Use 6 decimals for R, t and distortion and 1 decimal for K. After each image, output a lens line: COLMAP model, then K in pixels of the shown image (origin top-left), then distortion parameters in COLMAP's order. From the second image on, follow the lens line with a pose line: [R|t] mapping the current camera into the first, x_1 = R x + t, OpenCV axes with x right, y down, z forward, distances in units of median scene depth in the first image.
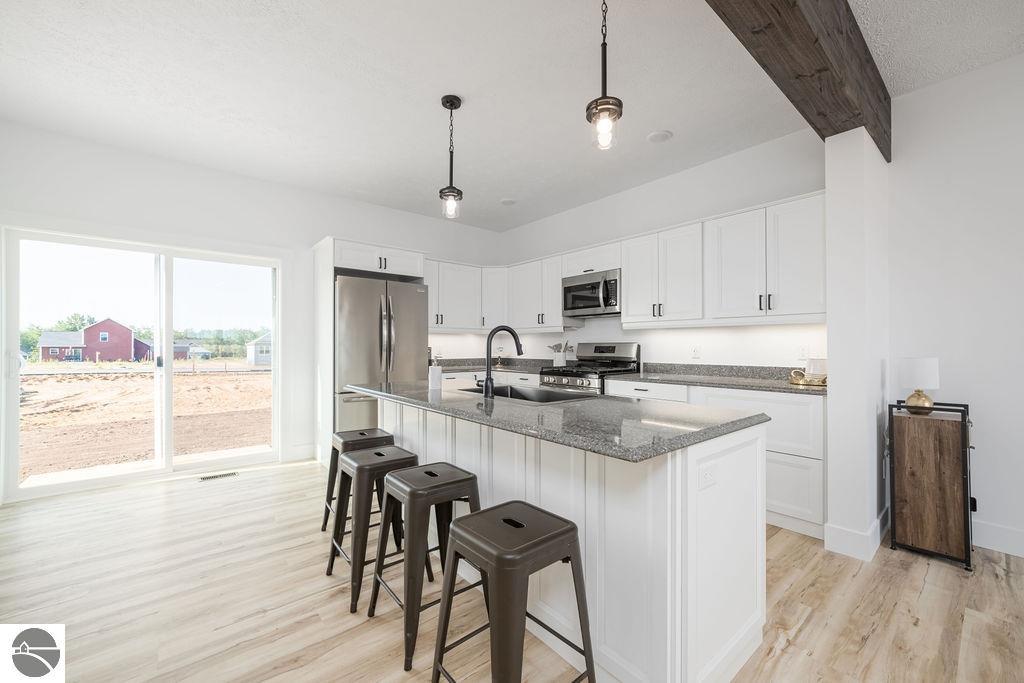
lens RADIAL K [[403.0, 0, 512.8], [0, 403.0, 343.3], [0, 0, 1]] dist [0.000374, 0.000751]
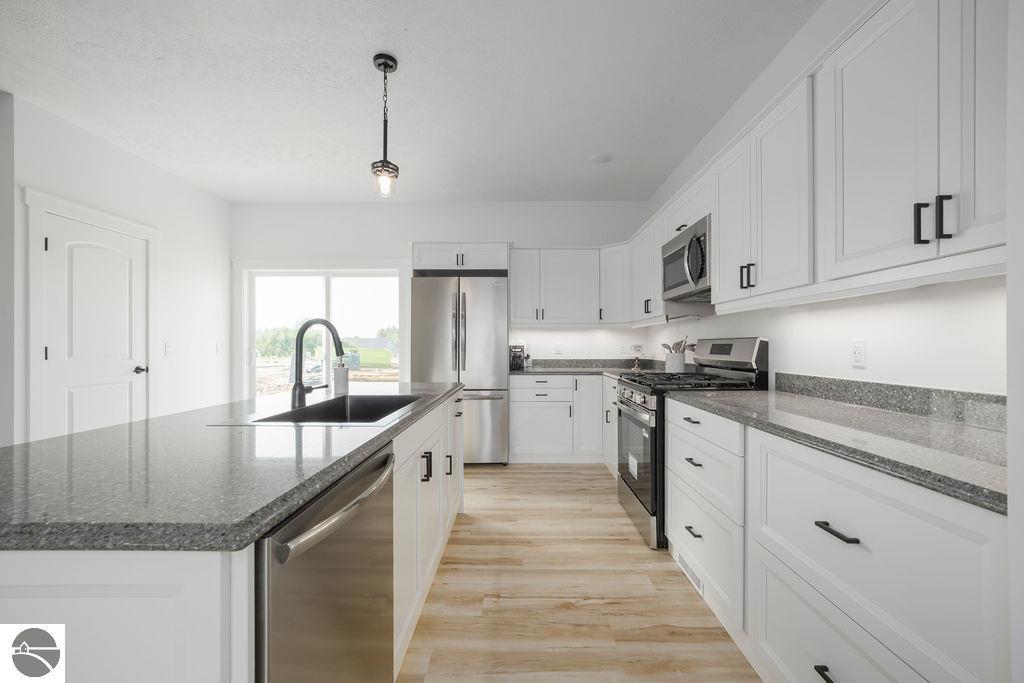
lens RADIAL K [[403.0, 0, 521.3], [0, 403.0, 344.0], [0, 0, 1]] dist [0.000374, 0.000751]
pose [[0.759480, -0.003547, -0.650521, 0.424801], [0.005461, 0.999985, 0.000923, 0.005876], [0.650508, -0.004253, 0.759488, 0.349470]]
